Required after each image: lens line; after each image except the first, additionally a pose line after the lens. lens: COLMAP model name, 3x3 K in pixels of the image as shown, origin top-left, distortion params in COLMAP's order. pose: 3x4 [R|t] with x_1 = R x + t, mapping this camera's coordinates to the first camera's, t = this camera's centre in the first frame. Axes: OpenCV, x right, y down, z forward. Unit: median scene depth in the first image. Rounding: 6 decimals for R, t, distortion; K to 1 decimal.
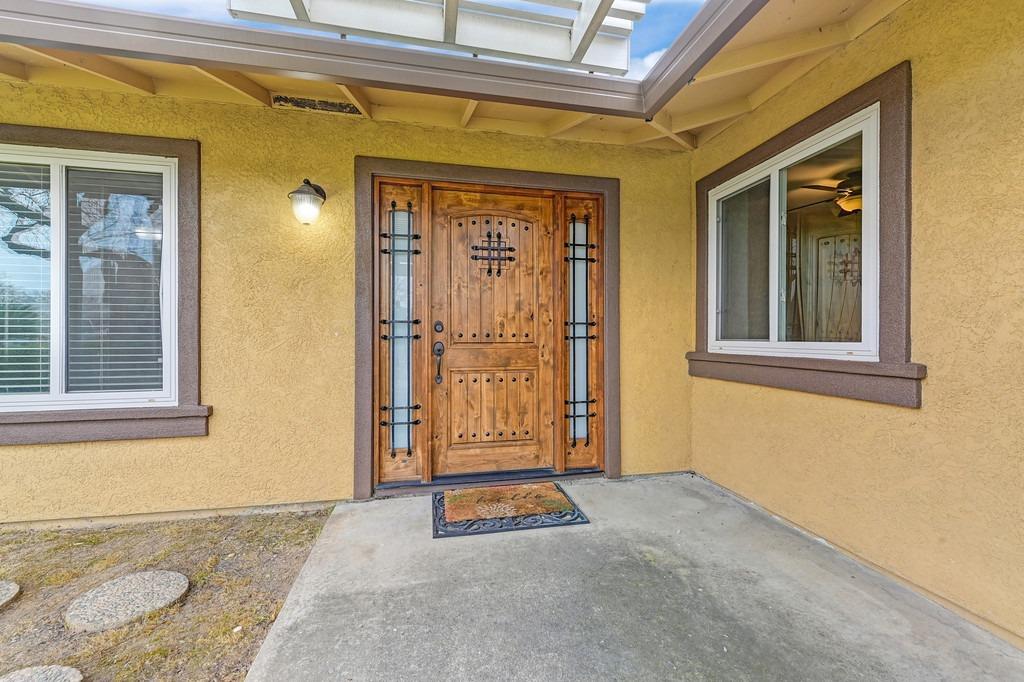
lens RADIAL K [[410.9, 0, 512.5], [0, 410.9, 335.3], [0, 0, 1]] dist [0.006887, -0.001015]
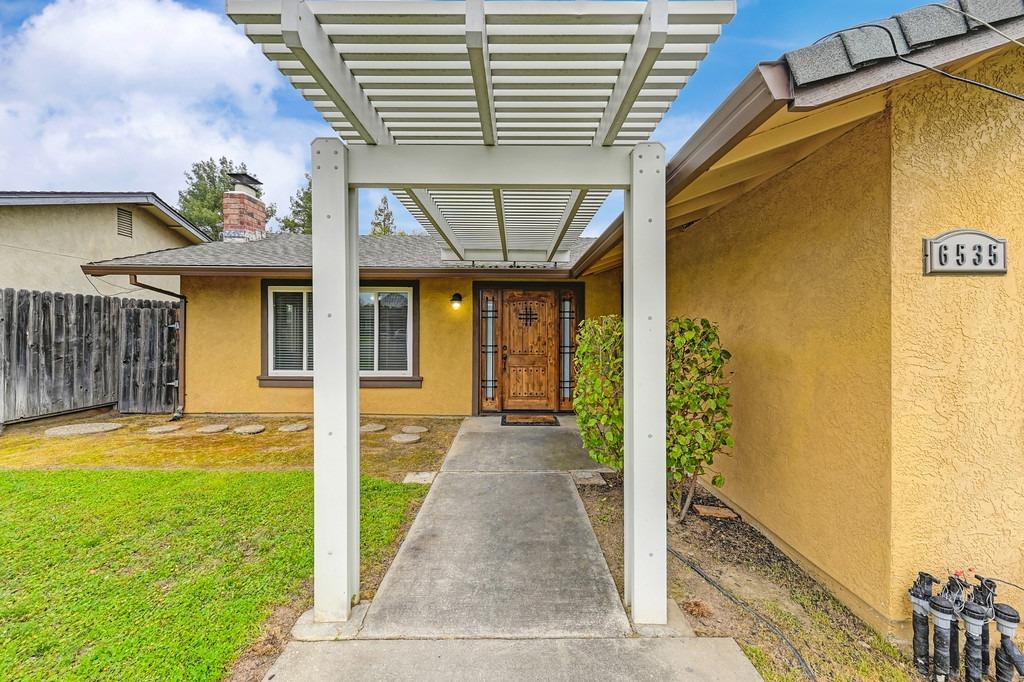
lens RADIAL K [[410.9, 0, 512.5], [0, 410.9, 335.3], [0, 0, 1]] dist [0.006887, -0.001015]
pose [[0.980132, 0.006936, -0.198226, 0.342098], [-0.005572, 0.999957, 0.007437, -0.112639], [0.198269, -0.006185, 0.980128, -1.355776]]
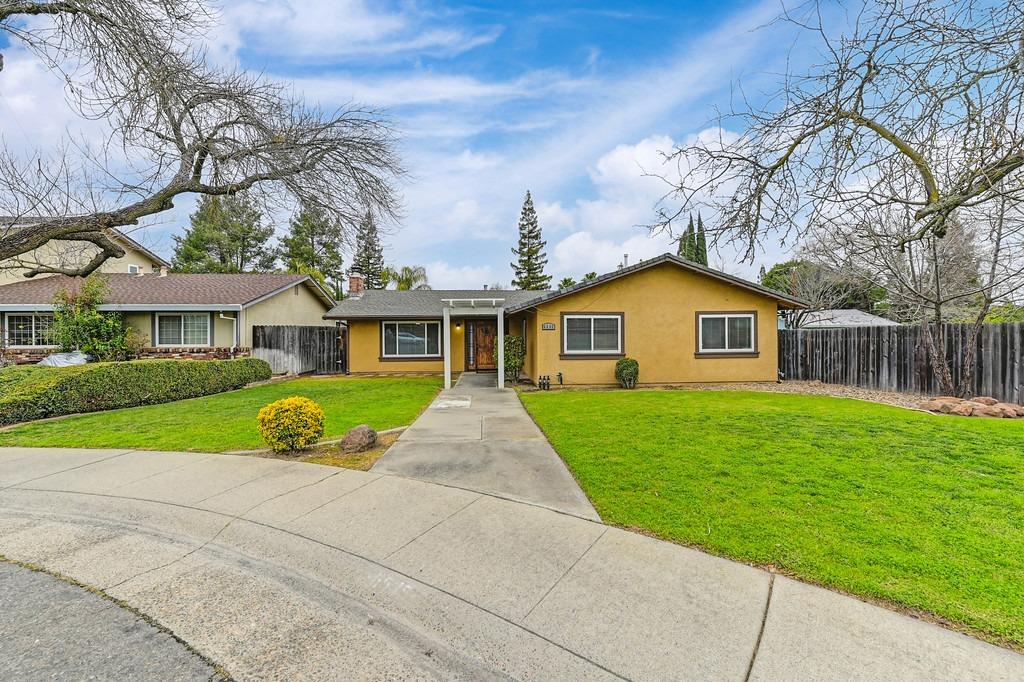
lens RADIAL K [[410.9, 0, 512.5], [0, 410.9, 335.3], [0, 0, 1]] dist [0.006887, -0.001015]
pose [[0.989820, -0.007800, -0.142112, 1.189587], [0.008456, 0.999956, 0.004015, -0.175517], [0.142074, -0.005176, 0.989842, -4.908684]]
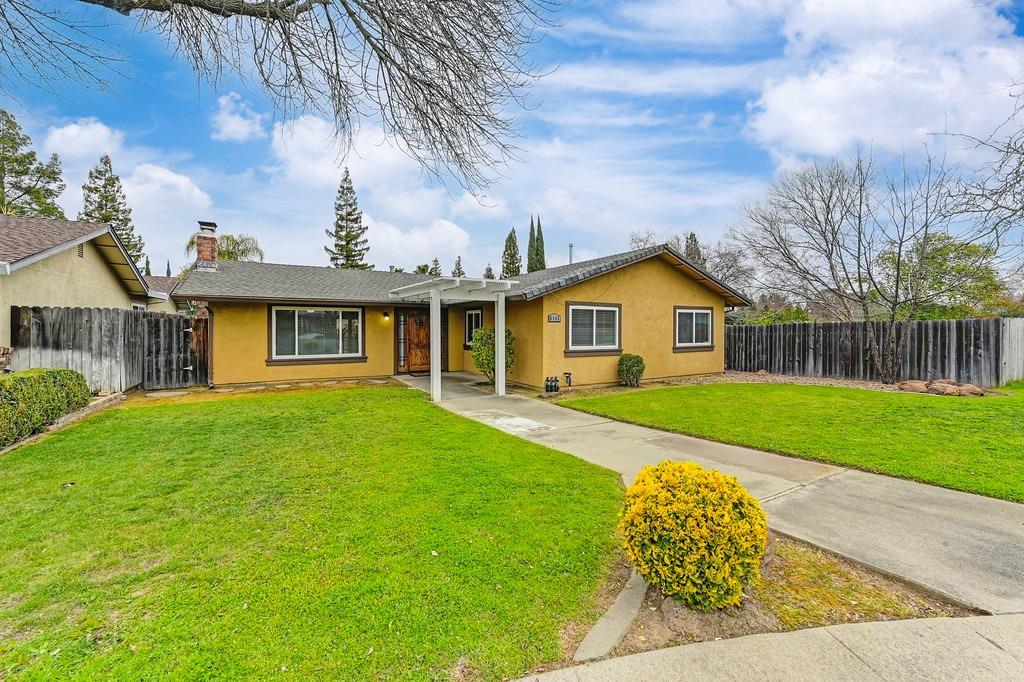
lens RADIAL K [[410.9, 0, 512.5], [0, 410.9, 335.3], [0, 0, 1]] dist [0.006887, -0.001015]
pose [[0.946551, -0.005718, 0.322502, -0.585640], [-0.000258, 0.999829, 0.018485, -0.161734], [-0.322553, -0.017580, 0.946388, -3.870885]]
